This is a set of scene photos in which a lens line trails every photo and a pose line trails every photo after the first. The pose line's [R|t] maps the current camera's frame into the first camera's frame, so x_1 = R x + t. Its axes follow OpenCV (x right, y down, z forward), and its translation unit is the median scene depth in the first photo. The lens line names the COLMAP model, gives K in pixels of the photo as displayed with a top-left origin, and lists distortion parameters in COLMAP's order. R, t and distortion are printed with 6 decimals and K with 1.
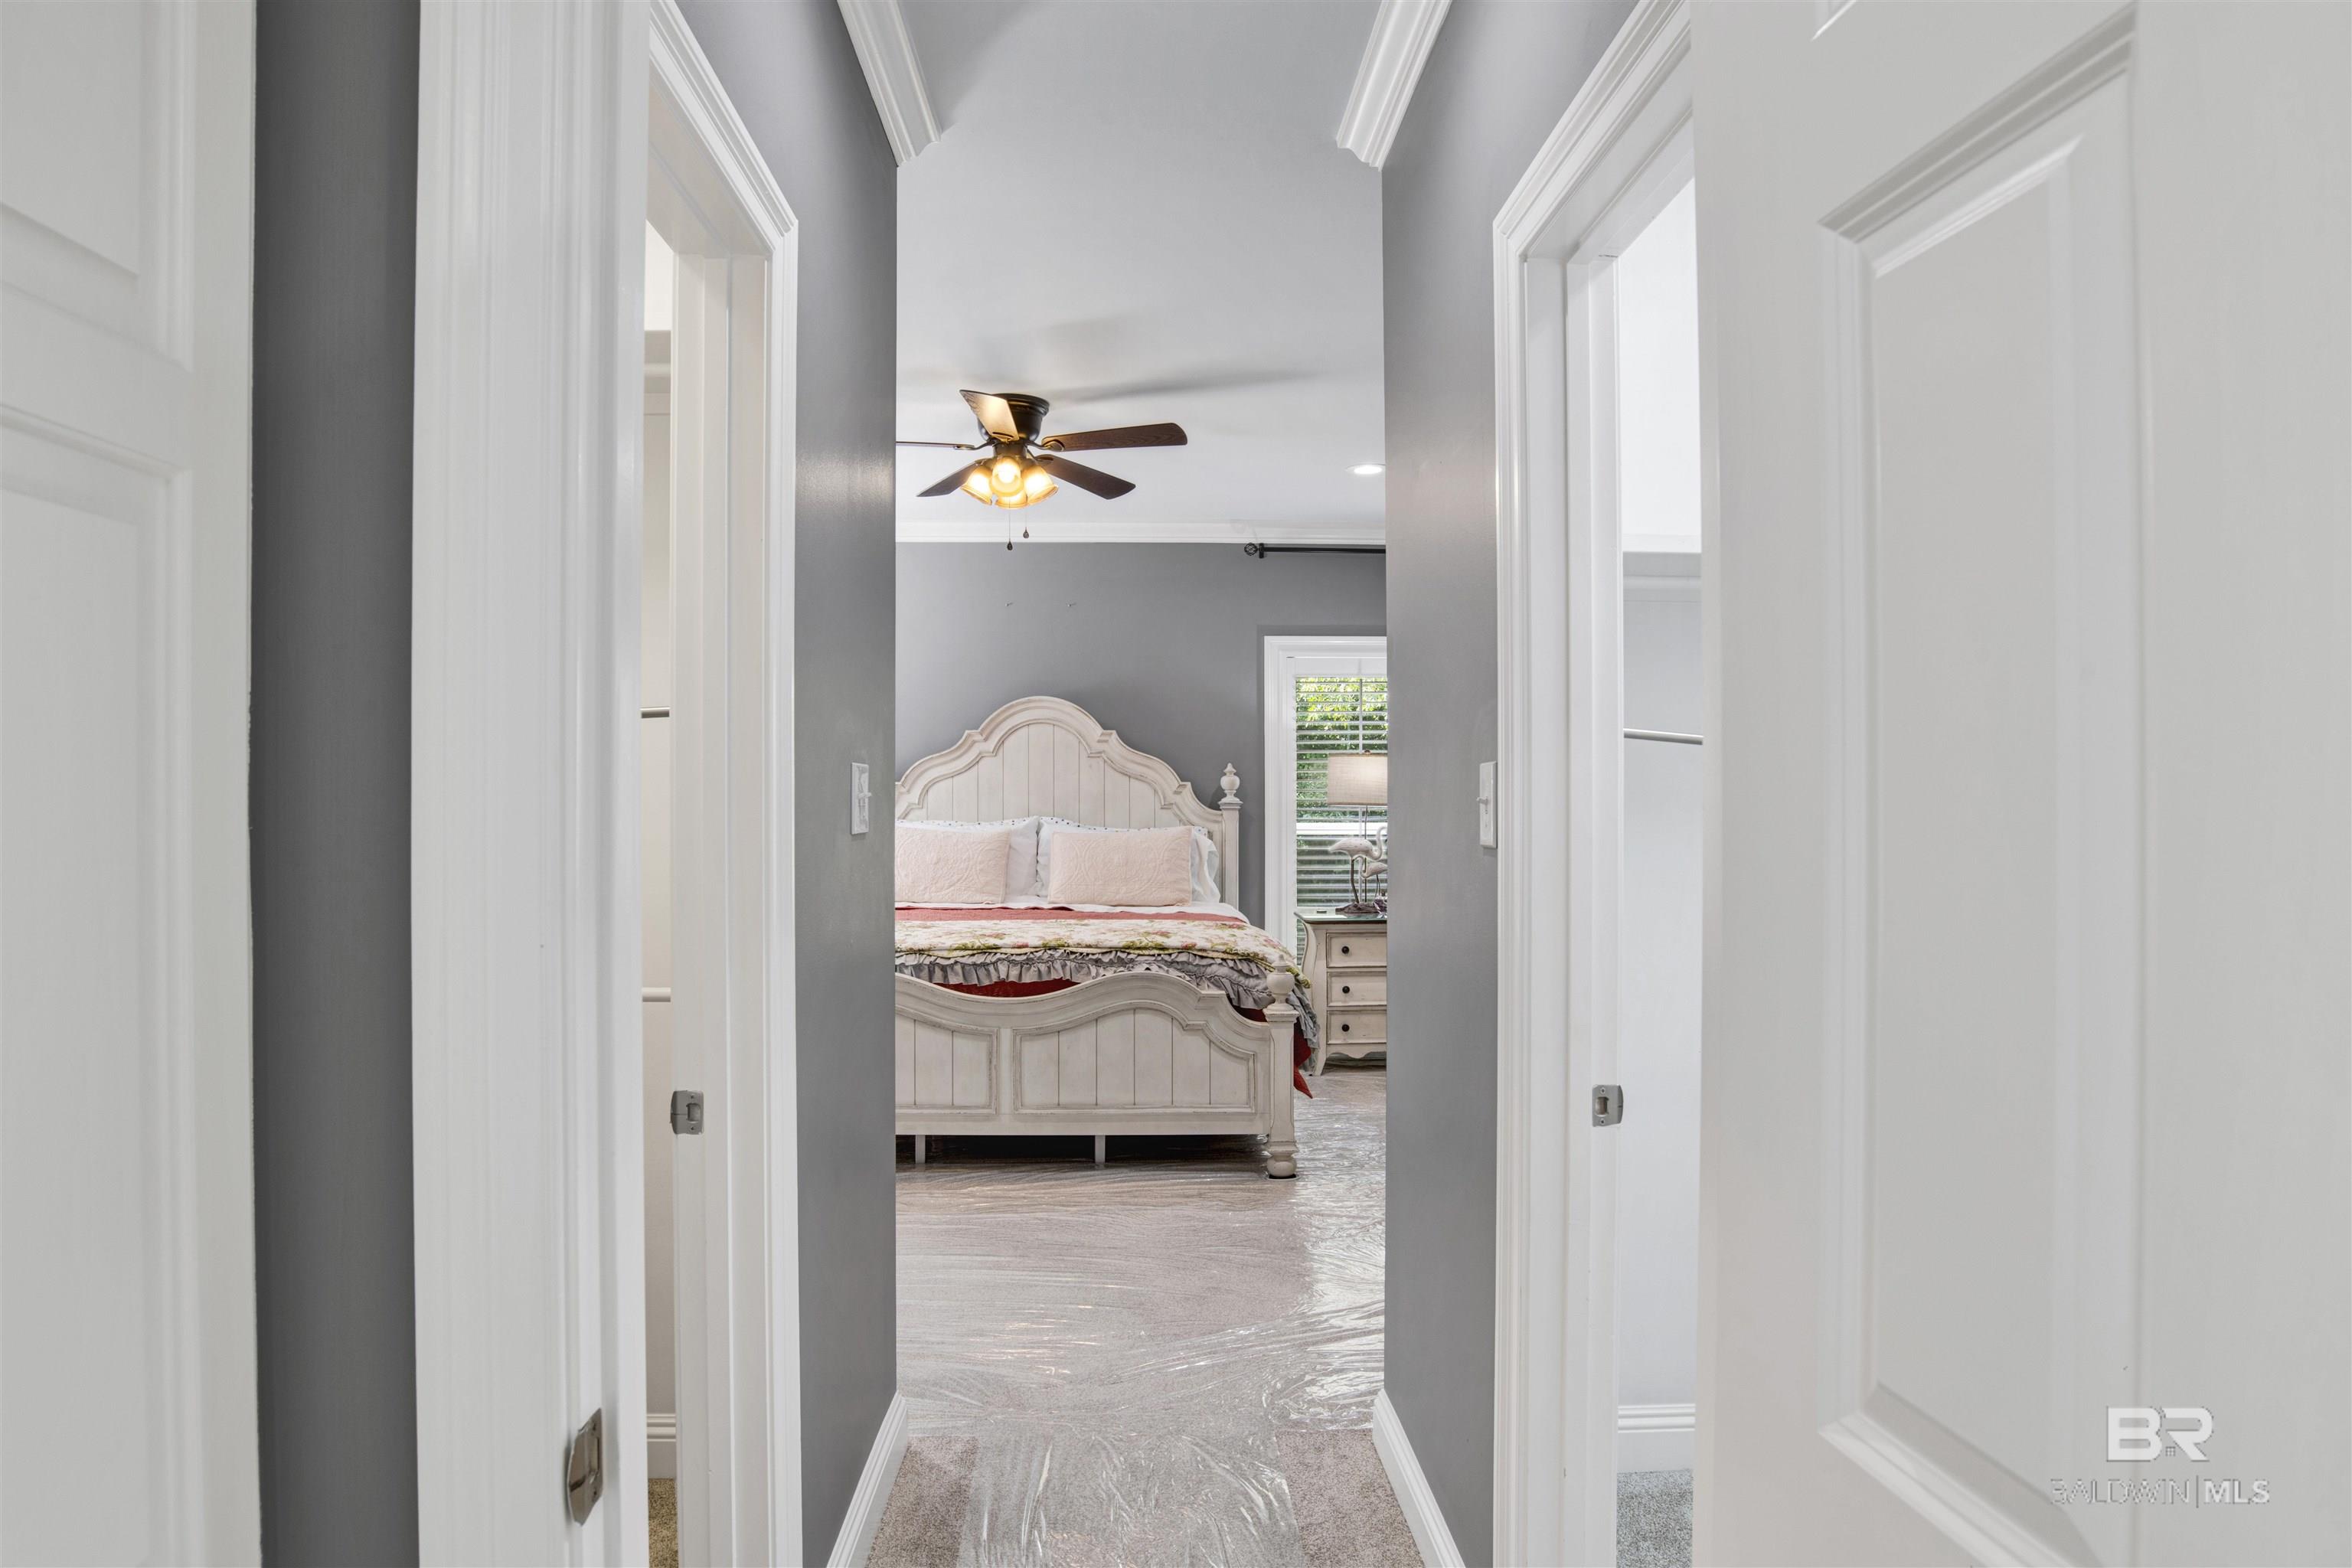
lens RADIAL K [[1280.1, 0, 1119.5], [0, 1280.1, 800.0], [0, 0, 1]] dist [-0.001113, -0.000022]
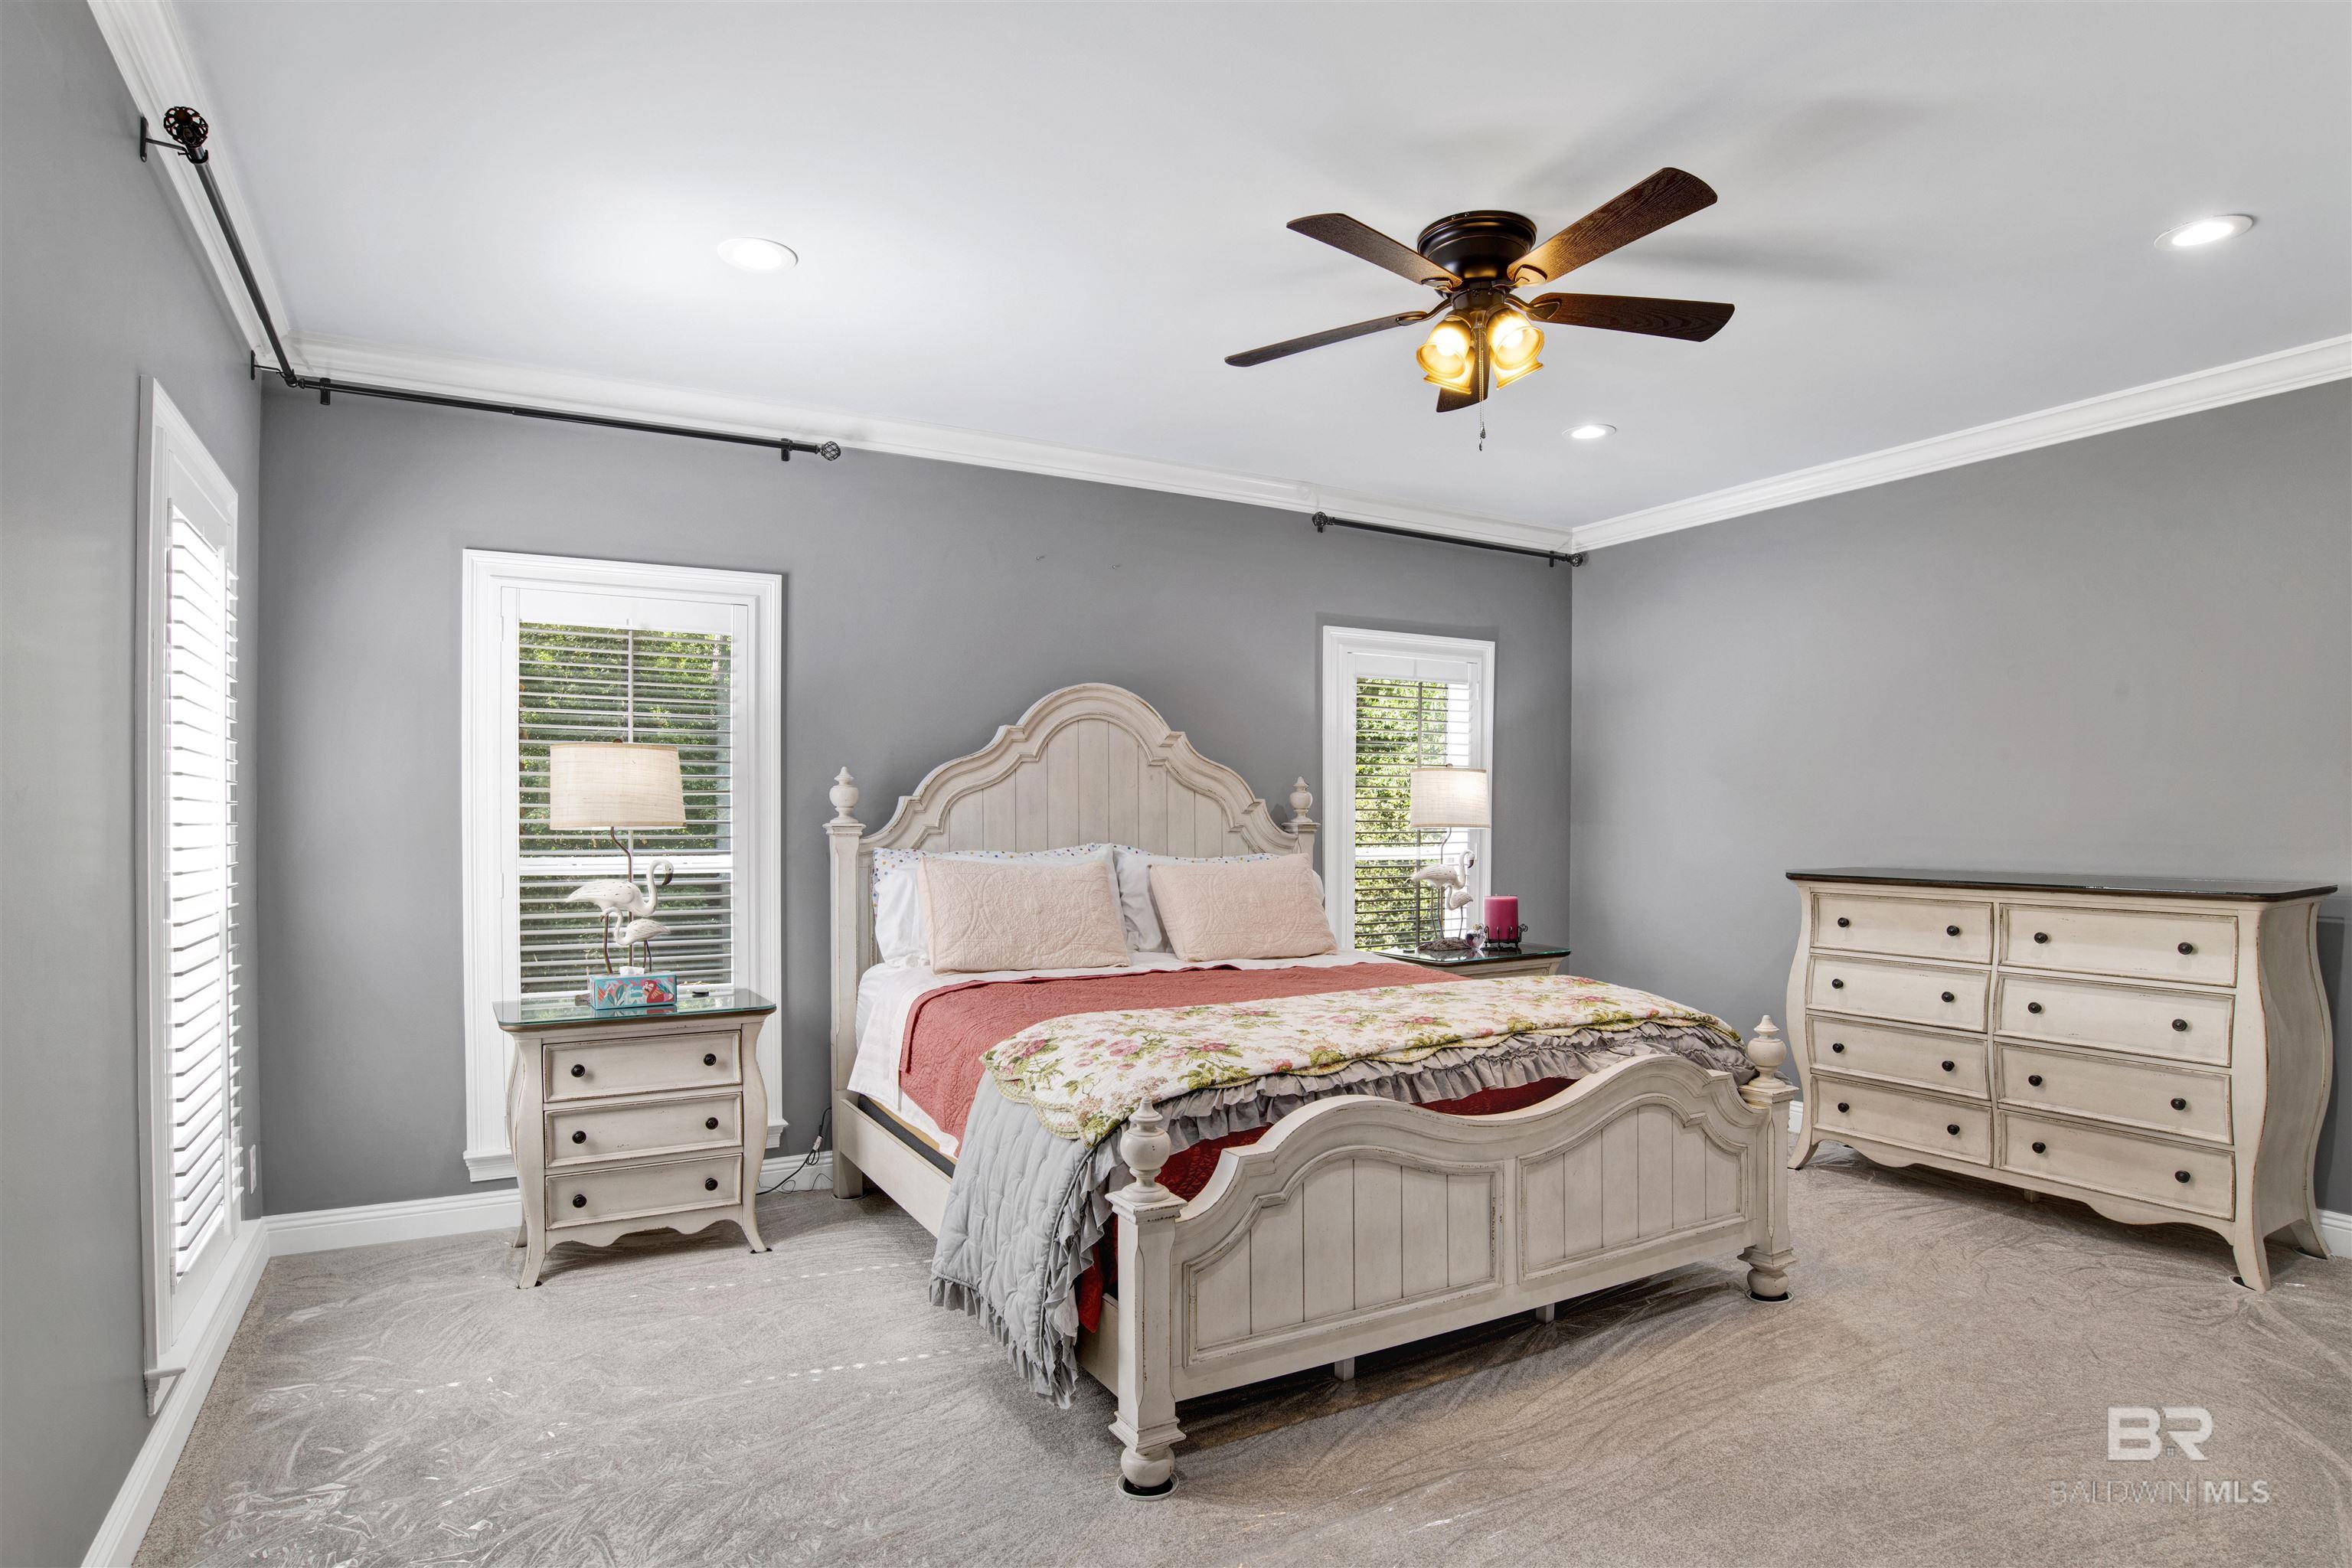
lens RADIAL K [[1215.6, 0, 1117.7], [0, 1215.6, 829.7], [0, 0, 1]] dist [-0.062202, -0.000230]
pose [[0.881556, -0.005270, 0.472050, -0.554223], [0.002622, 0.999977, 0.006269, 0.000639], [-0.472072, -0.004289, 0.881550, 0.528768]]
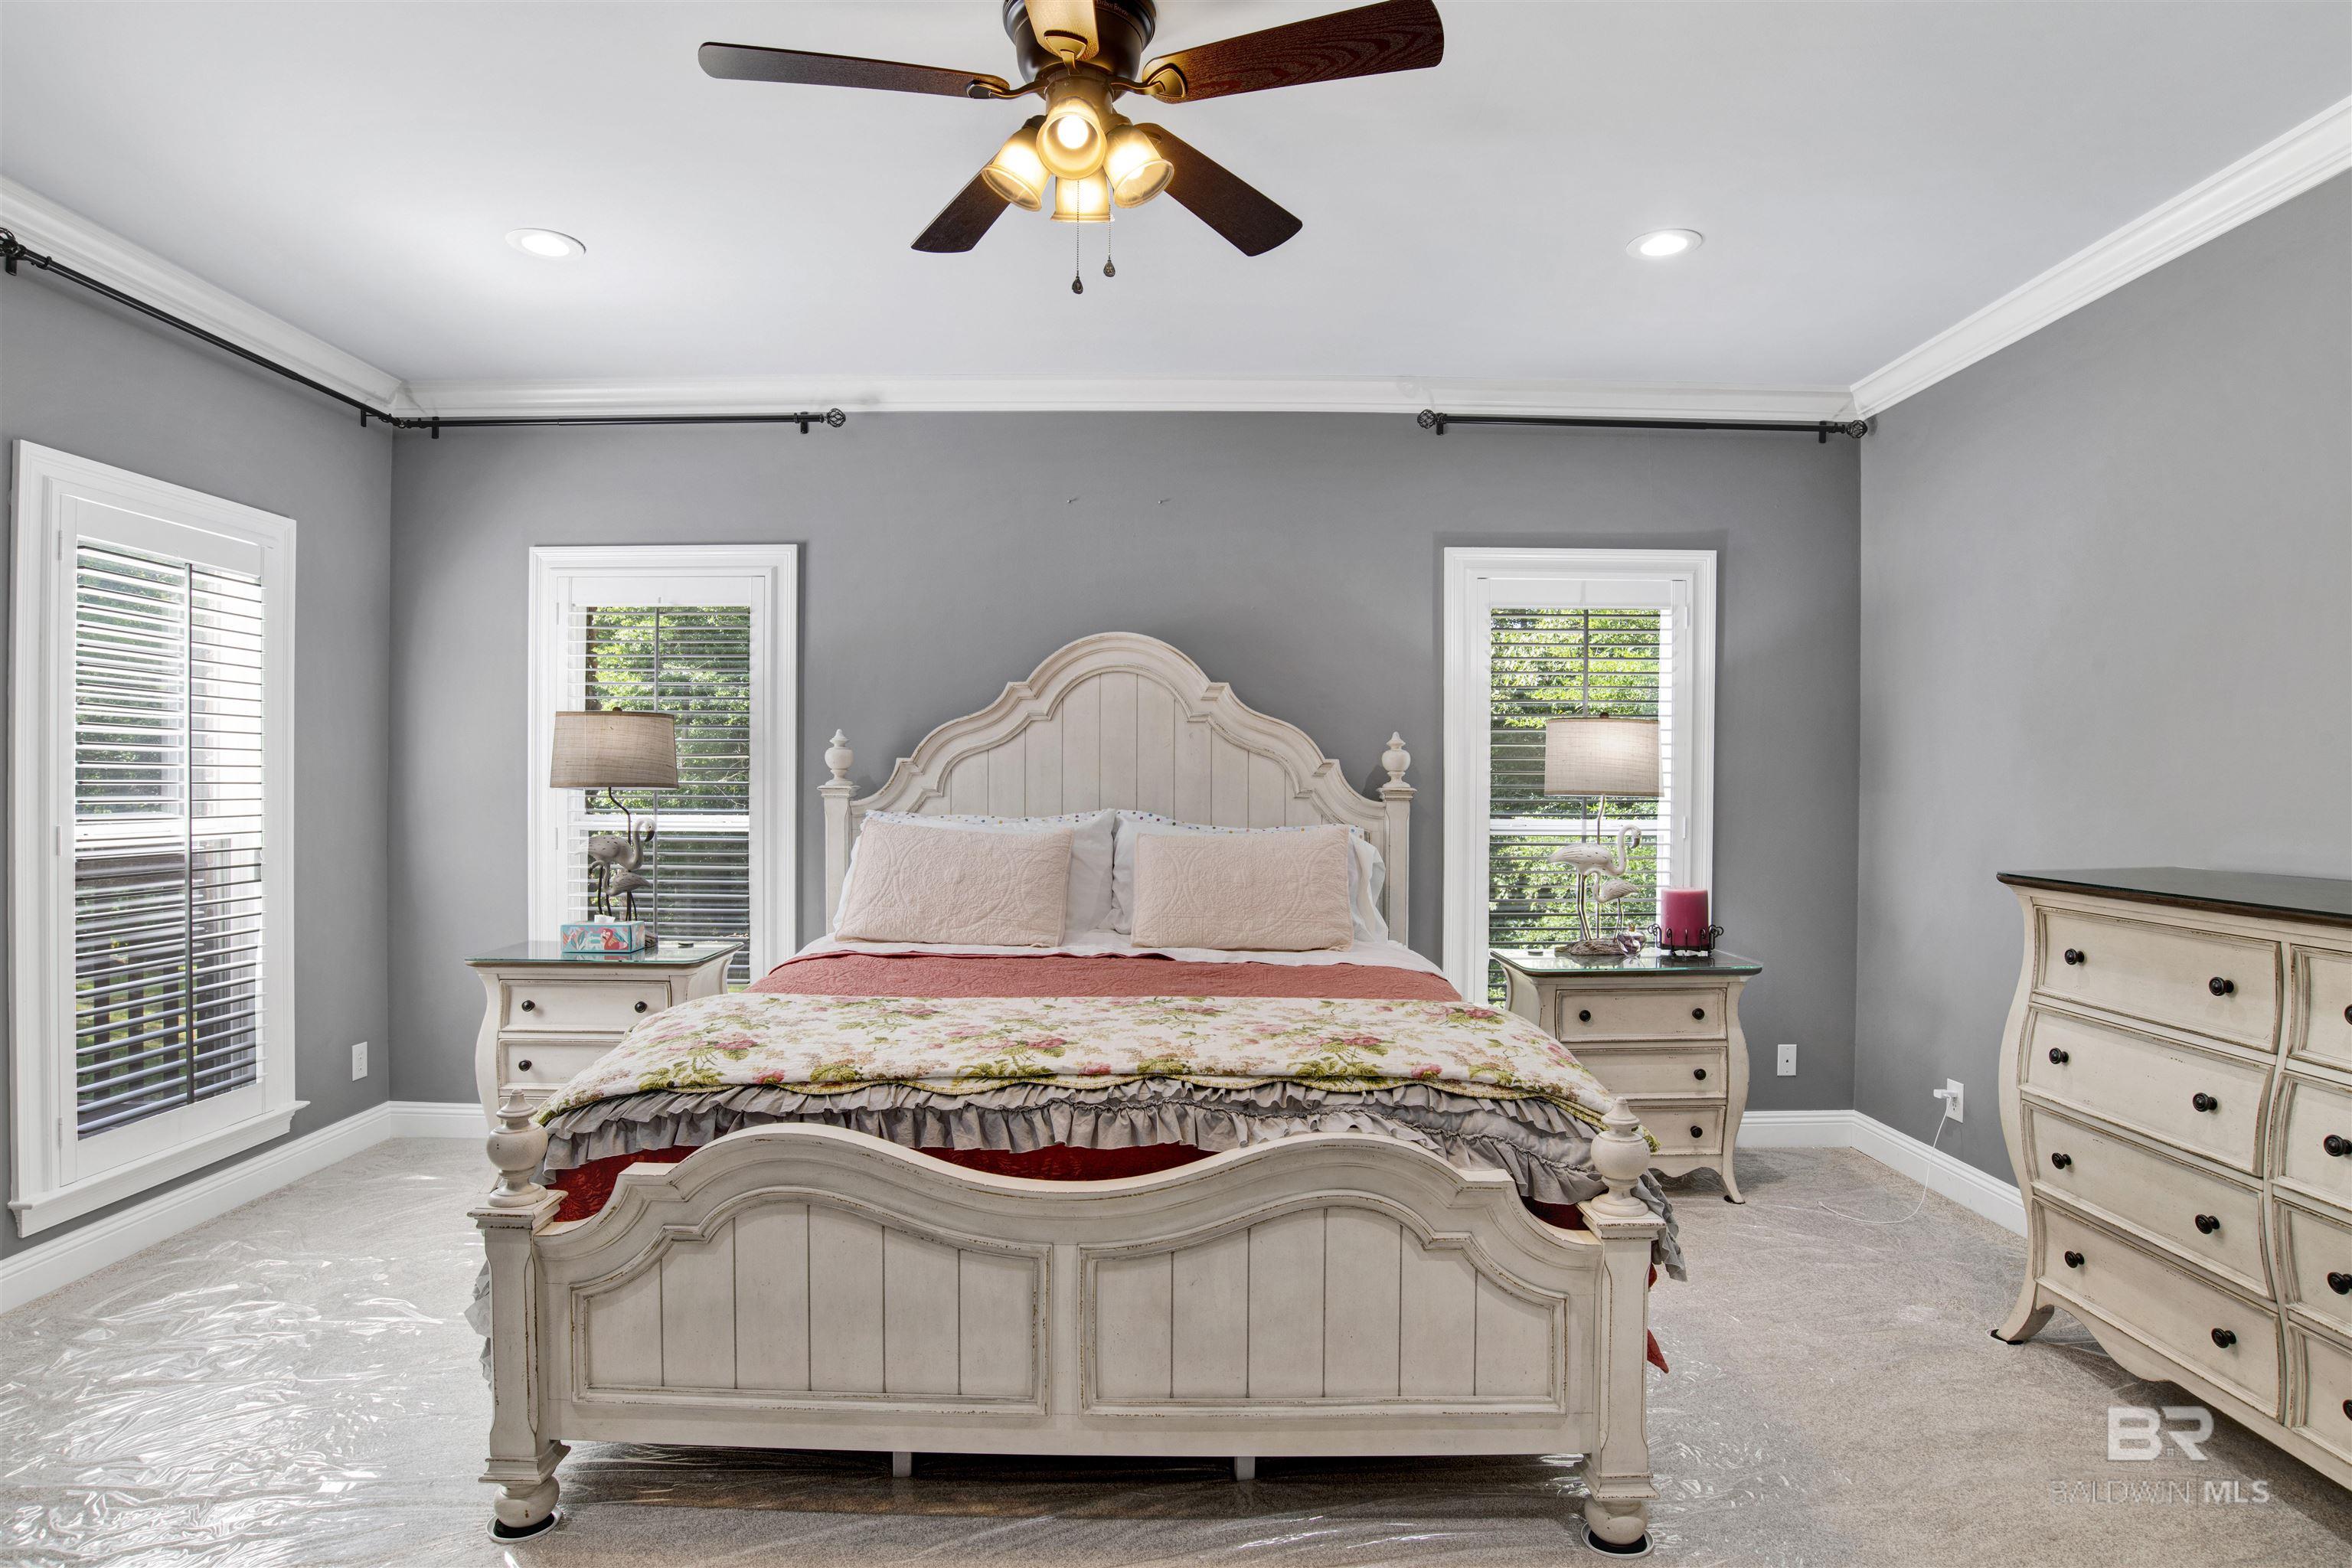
lens RADIAL K [[1192.4, 0, 1176.0], [0, 1192.4, 784.0], [0, 0, 1]] dist [-0.051272, 0.002205]
pose [[0.999986, 0.003754, 0.003743, -0.047476], [-0.003751, 0.999993, -0.000718, -0.000279], [-0.003746, 0.000704, 0.999993, 0.528573]]
